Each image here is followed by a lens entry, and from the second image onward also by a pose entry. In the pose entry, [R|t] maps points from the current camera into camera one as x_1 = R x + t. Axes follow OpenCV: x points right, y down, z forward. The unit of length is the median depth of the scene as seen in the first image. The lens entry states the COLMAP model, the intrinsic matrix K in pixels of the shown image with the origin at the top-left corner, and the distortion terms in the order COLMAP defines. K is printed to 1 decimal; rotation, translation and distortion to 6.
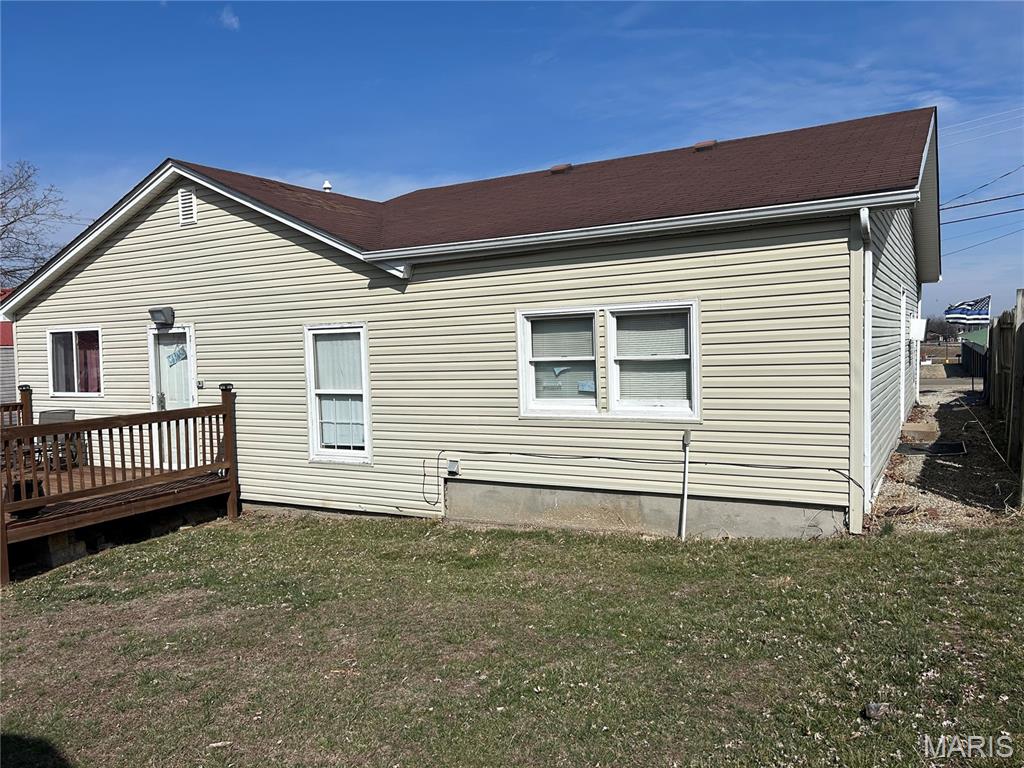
lens RADIAL K [[772.2, 0, 512.6], [0, 772.2, 385.1], [0, 0, 1]] dist [0.078217, -0.072412]
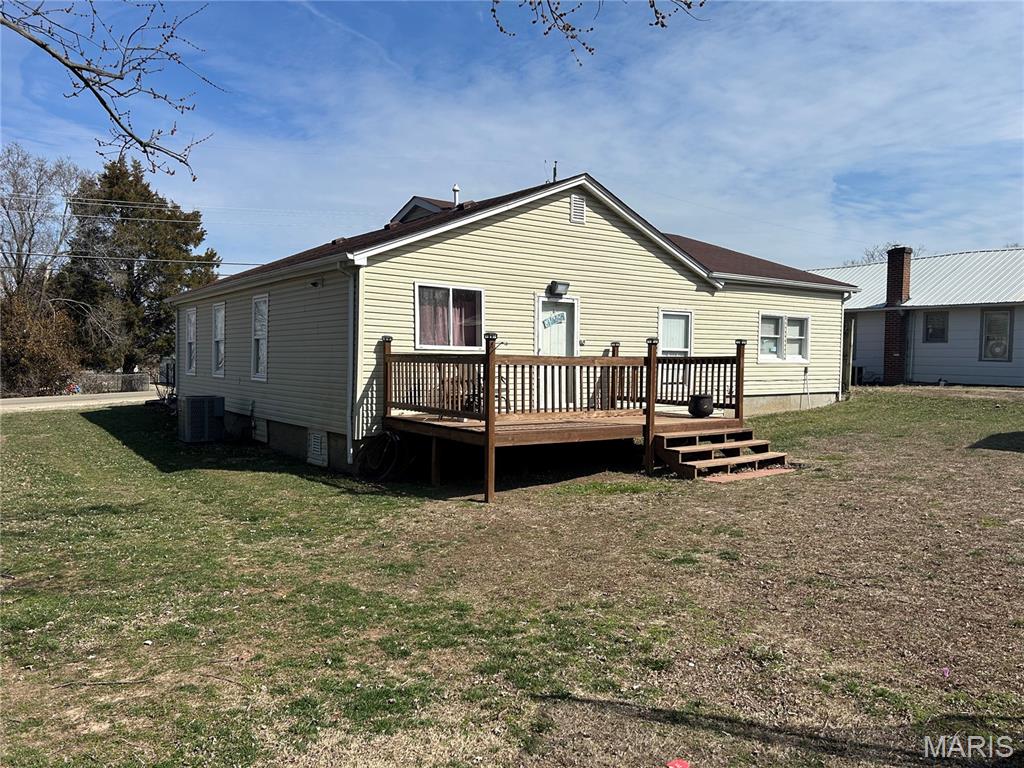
lens RADIAL K [[772.2, 0, 511.9], [0, 772.2, 387.6], [0, 0, 1]] dist [0.078217, -0.072412]
pose [[0.410218, -0.000402, 0.911987, -1.676590], [0.019770, 0.999769, -0.008452, 0.086257], [-0.911773, 0.021498, 0.410131, 0.566092]]
